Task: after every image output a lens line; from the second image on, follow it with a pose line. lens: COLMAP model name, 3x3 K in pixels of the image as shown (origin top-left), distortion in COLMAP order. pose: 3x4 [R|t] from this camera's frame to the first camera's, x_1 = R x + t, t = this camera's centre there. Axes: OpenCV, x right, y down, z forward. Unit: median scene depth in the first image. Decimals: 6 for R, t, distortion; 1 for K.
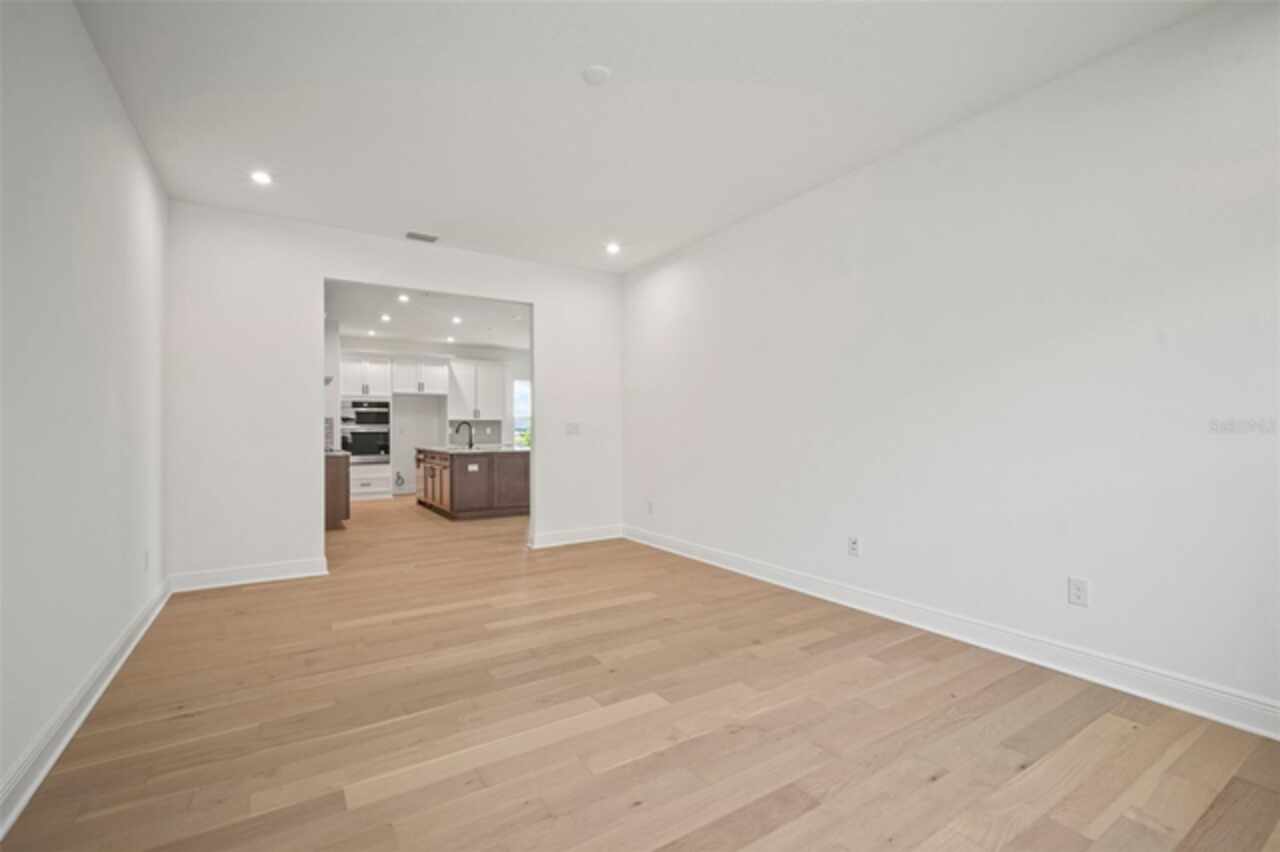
lens RADIAL K [[555.1, 0, 640.8], [0, 555.1, 428.9], [0, 0, 1]] dist [-0.002633, 0.000022]
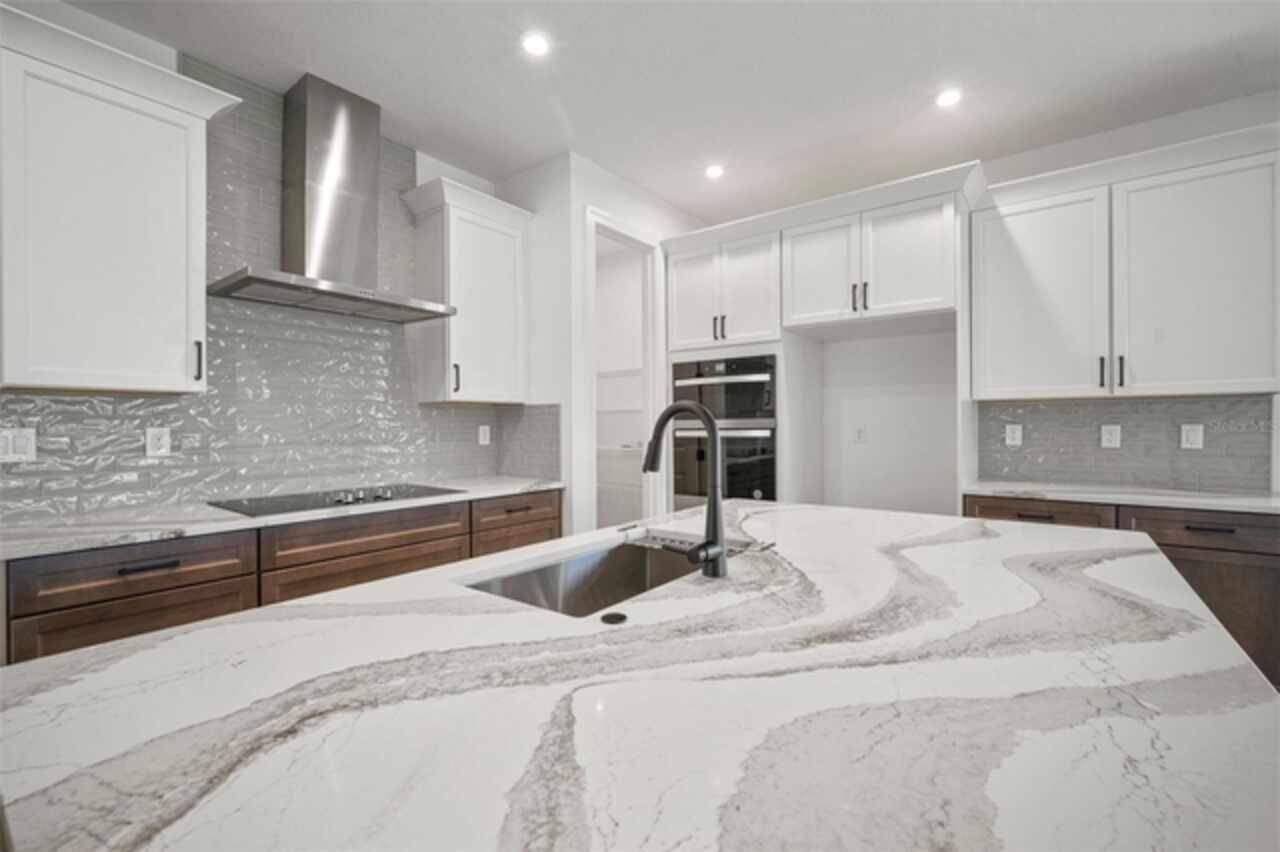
lens RADIAL K [[555.1, 0, 641.6], [0, 555.1, 425.6], [0, 0, 1]] dist [-0.002633, 0.000022]
pose [[0.351333, 0.000505, -0.936251, -0.150864], [0.005682, 0.999980, 0.002672, -0.004624], [0.936233, -0.006259, 0.351323, 0.794597]]
